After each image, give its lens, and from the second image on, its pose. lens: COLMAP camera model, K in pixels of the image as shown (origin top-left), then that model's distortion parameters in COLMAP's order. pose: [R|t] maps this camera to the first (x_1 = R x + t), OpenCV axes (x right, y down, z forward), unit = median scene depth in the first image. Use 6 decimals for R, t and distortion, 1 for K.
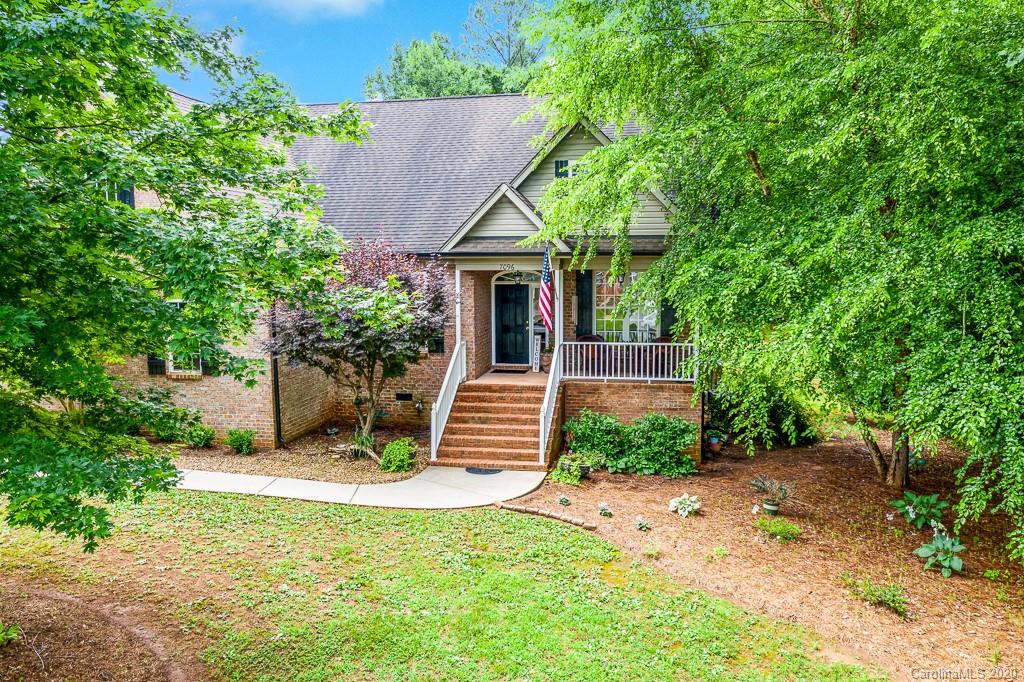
lens RADIAL K [[809.2, 0, 514.8], [0, 809.2, 344.6], [0, 0, 1]] dist [0.009440, 0.014808]
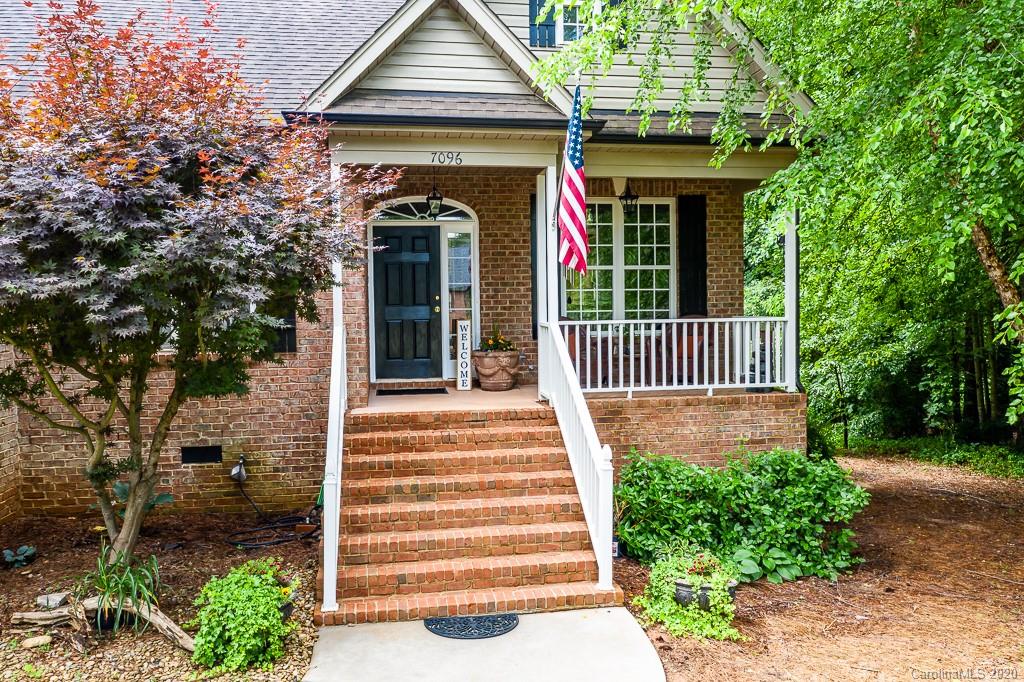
lens RADIAL K [[809.2, 0, 514.8], [0, 809.2, 344.6], [0, 0, 1]] dist [0.009440, 0.014808]
pose [[0.940025, -0.021491, 0.340429, -0.141095], [0.044072, 0.997300, -0.058736, 0.042989], [-0.338248, 0.070216, 0.938434, 0.582450]]
